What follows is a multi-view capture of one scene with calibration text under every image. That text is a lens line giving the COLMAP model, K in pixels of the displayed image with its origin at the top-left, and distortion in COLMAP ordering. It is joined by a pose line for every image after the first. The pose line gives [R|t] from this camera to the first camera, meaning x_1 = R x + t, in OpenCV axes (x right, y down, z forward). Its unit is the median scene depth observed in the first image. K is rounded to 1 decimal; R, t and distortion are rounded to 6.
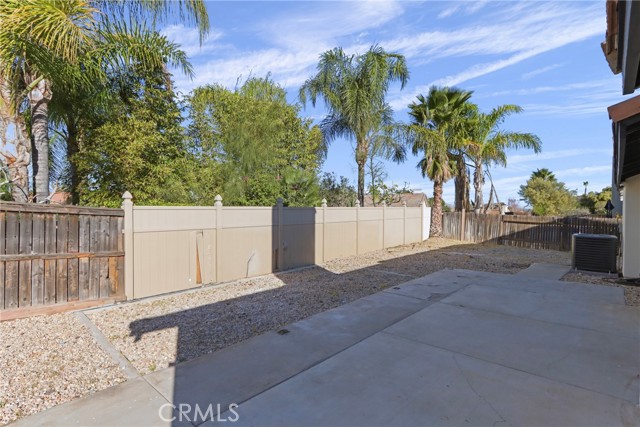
lens RADIAL K [[310.0, 0, 320.0], [0, 310.0, 213.5], [0, 0, 1]] dist [0.000186, 0.000172]
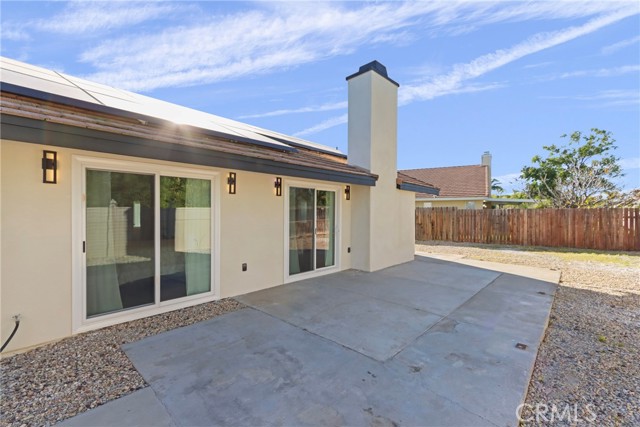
lens RADIAL K [[296.6, 0, 320.8], [0, 296.6, 219.0], [0, 0, 1]] dist [-0.001863, -0.000403]
pose [[-0.999165, -0.004700, -0.040591, 0.737196], [-0.005880, 0.999562, 0.028991, -0.003762], [0.040437, 0.029205, -0.998755, 1.762395]]
